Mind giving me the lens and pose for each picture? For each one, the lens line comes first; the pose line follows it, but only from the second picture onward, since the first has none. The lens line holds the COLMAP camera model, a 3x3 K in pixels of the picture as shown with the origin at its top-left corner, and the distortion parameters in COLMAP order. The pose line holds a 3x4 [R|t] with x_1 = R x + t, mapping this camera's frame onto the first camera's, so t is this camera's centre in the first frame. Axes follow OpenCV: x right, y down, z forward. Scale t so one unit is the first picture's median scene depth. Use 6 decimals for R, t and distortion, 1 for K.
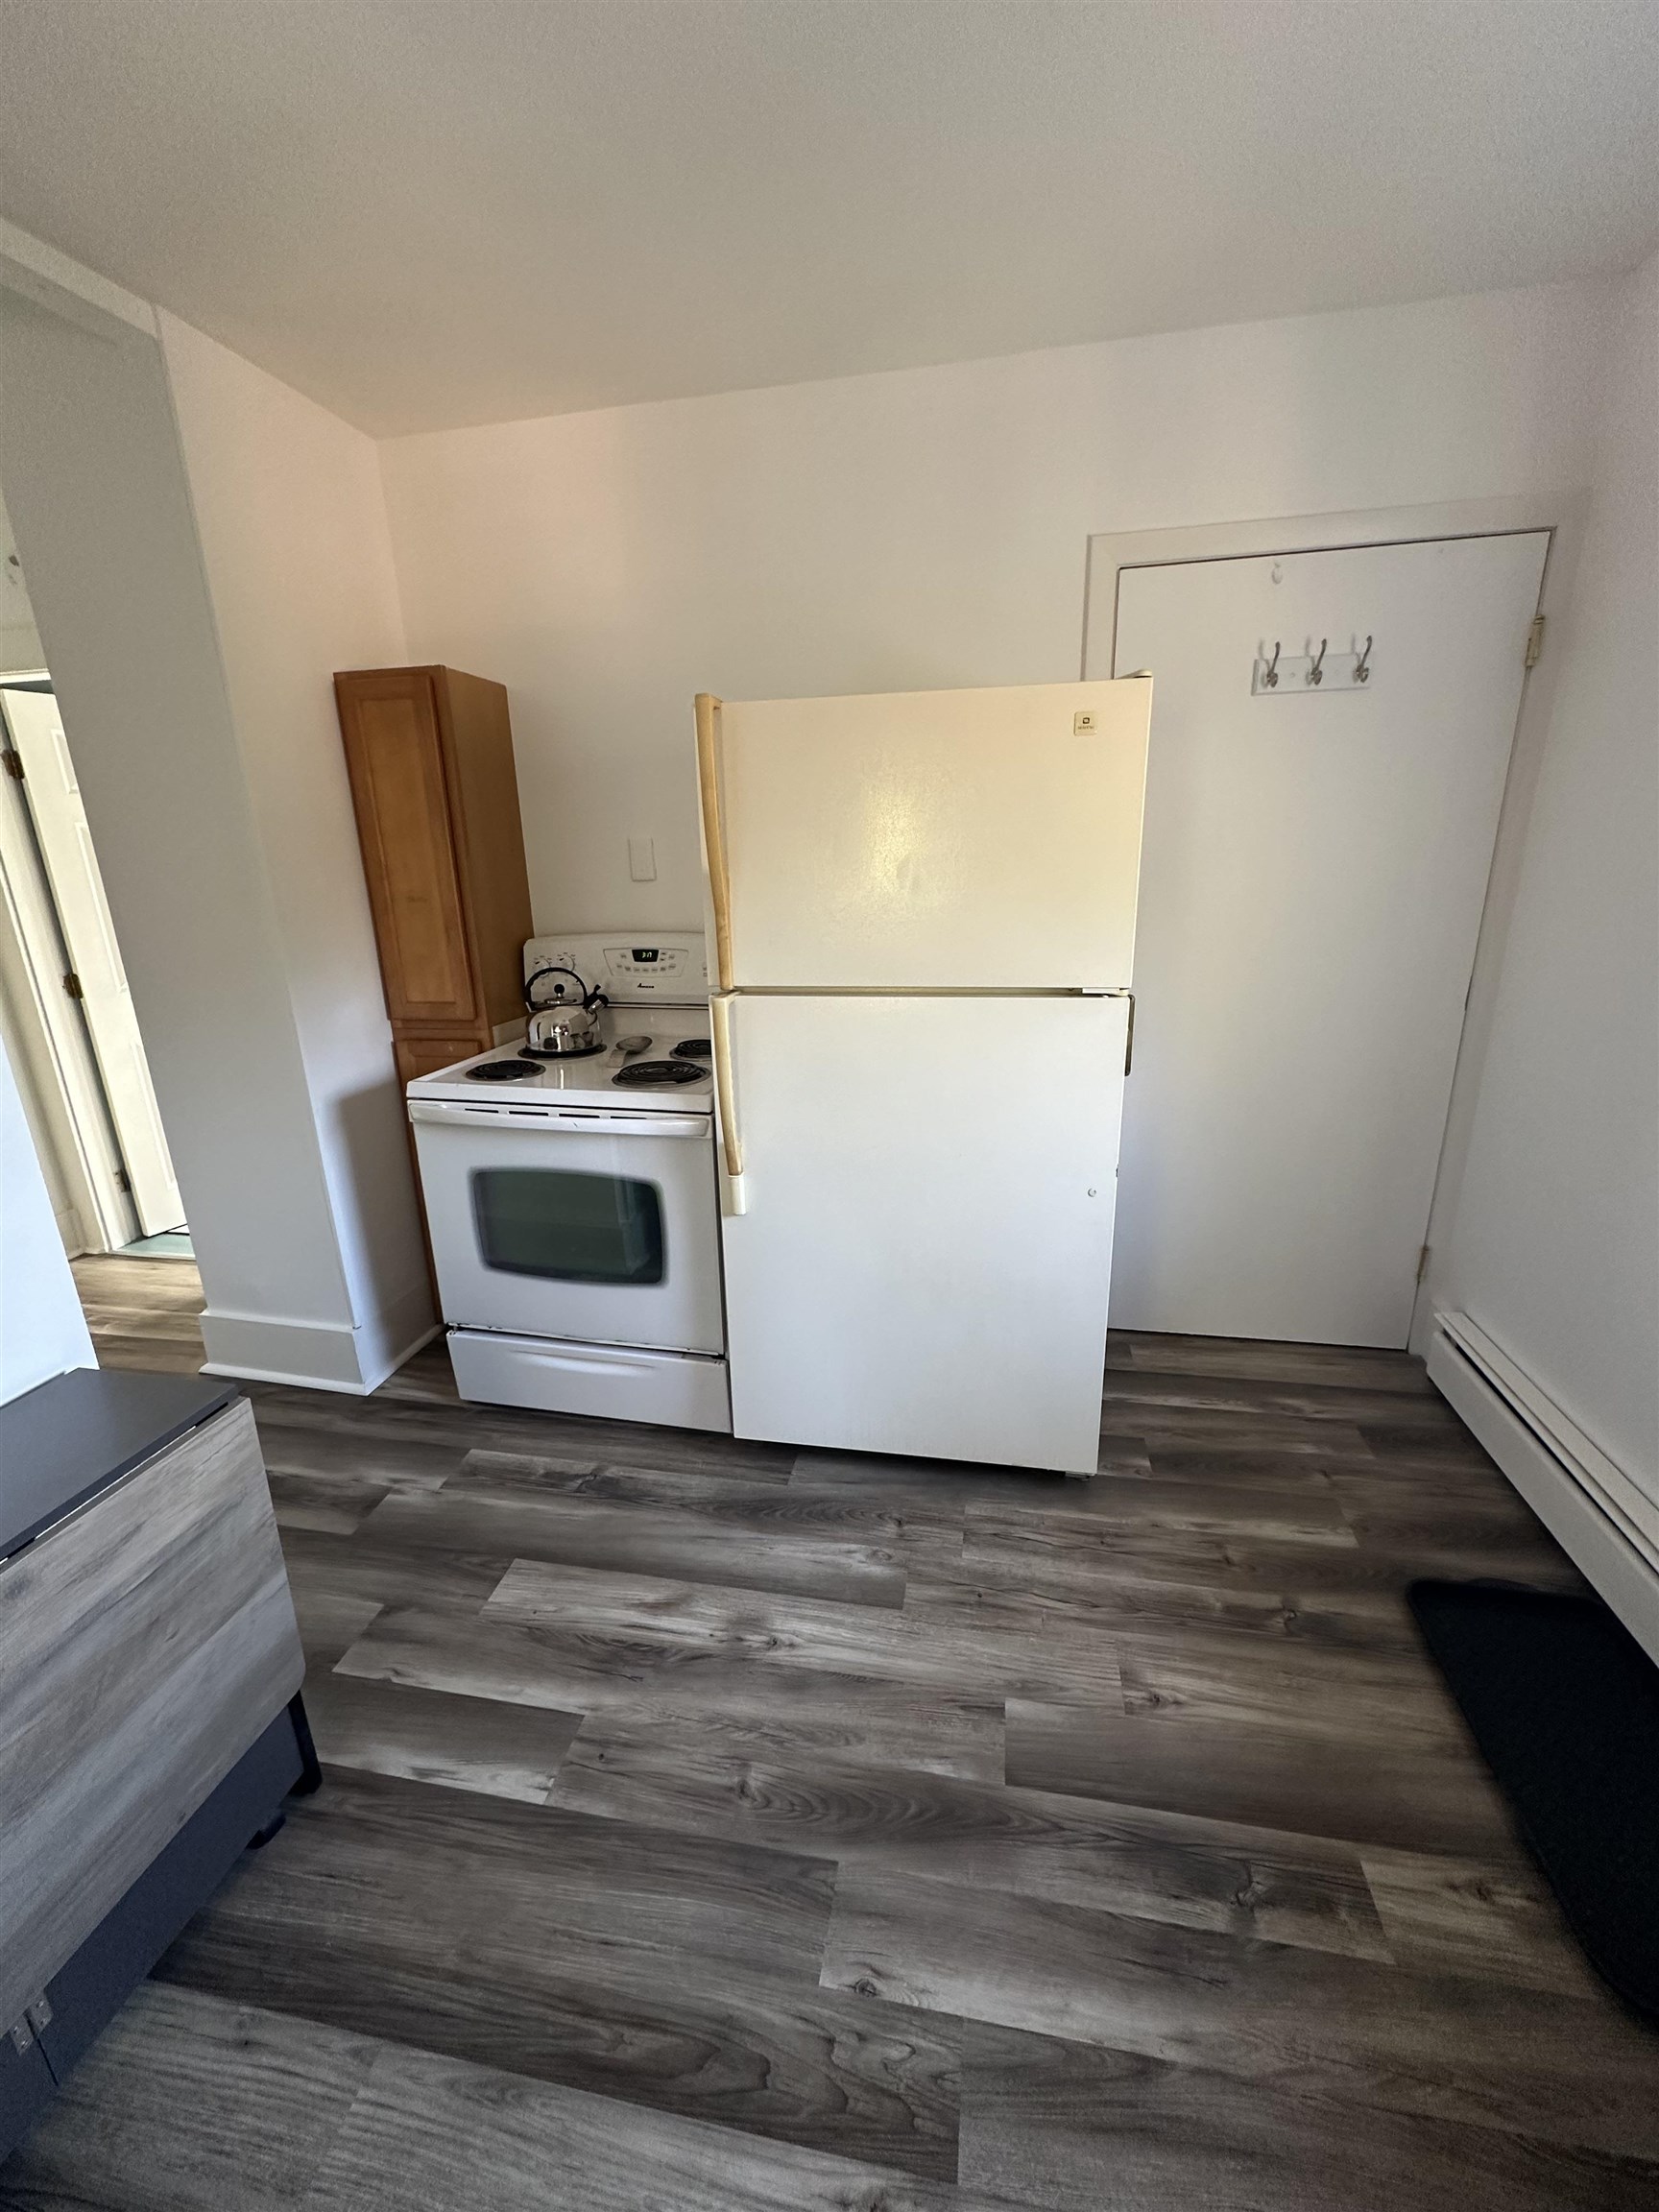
lens RADIAL K [[878.5, 0, 829.5], [0, 878.5, 1106.0], [0, 0, 1]] dist [0.000233, 0.000192]
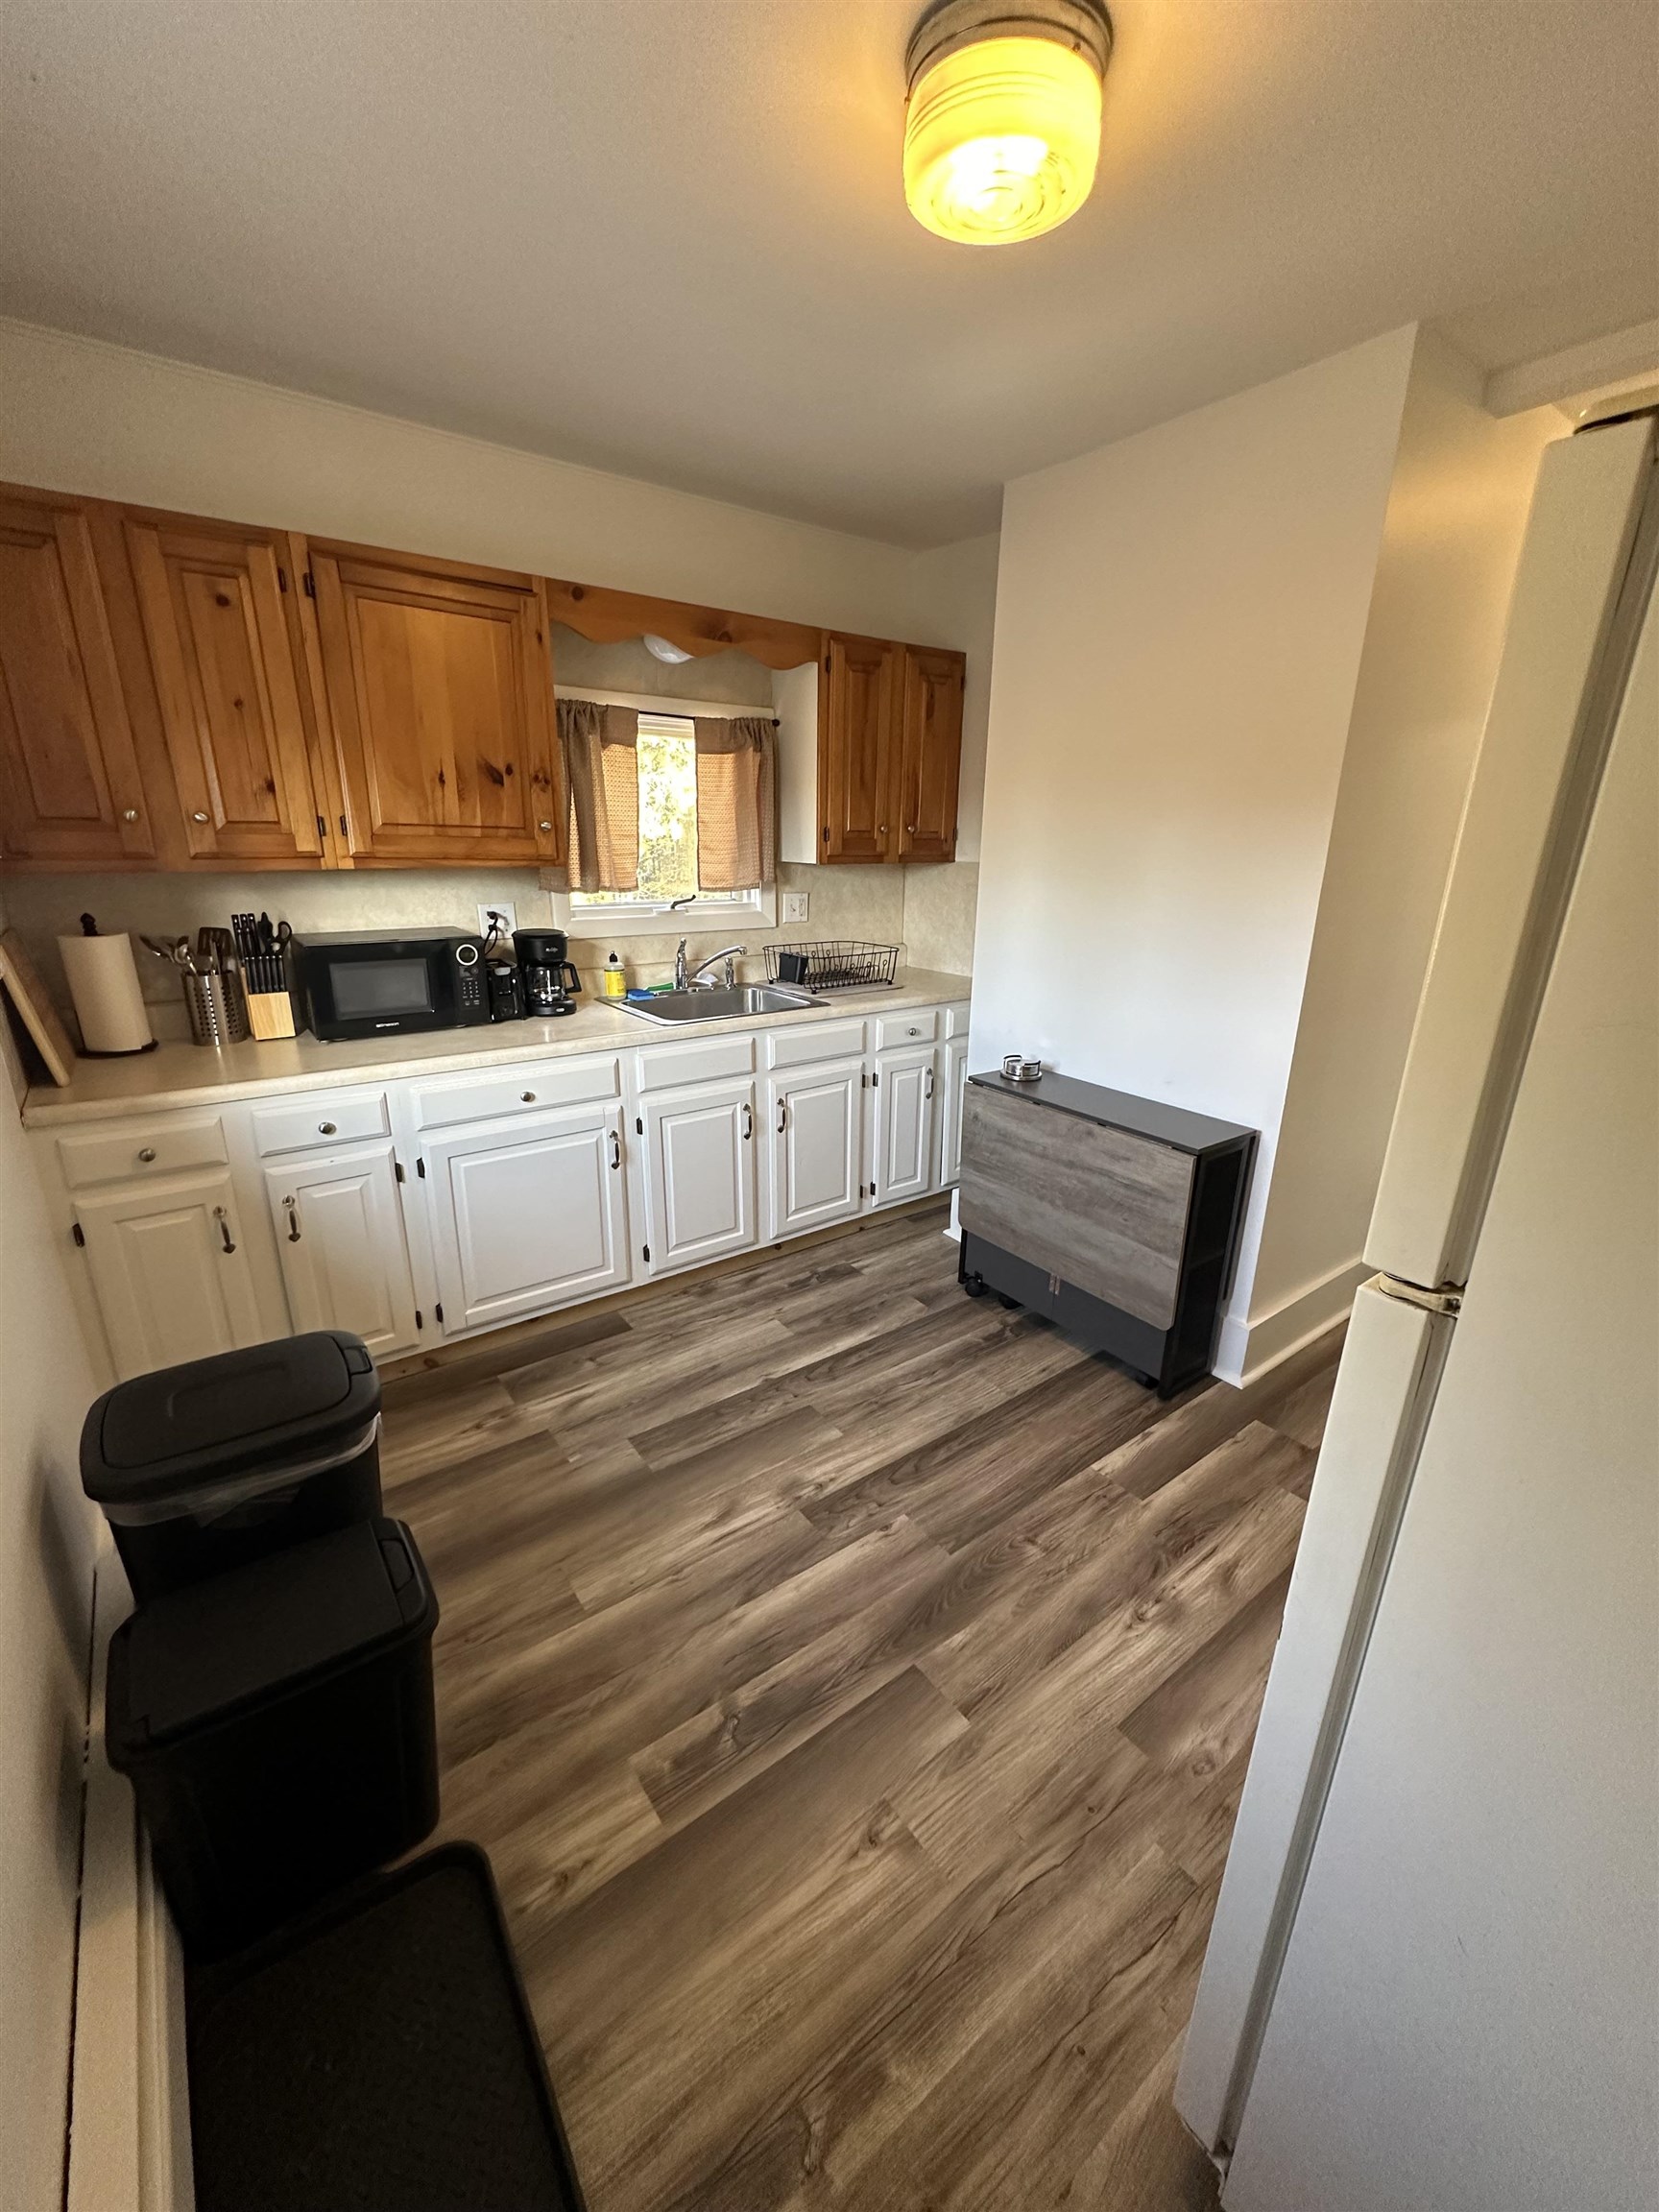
lens RADIAL K [[878.5, 0, 829.5], [0, 878.5, 1106.0], [0, 0, 1]] dist [0.000233, 0.000192]
pose [[-0.672095, 0.236046, -0.701834, 0.968067], [-0.202641, 0.853012, 0.480945, -0.424286], [0.712198, 0.465461, -0.525472, 1.246452]]
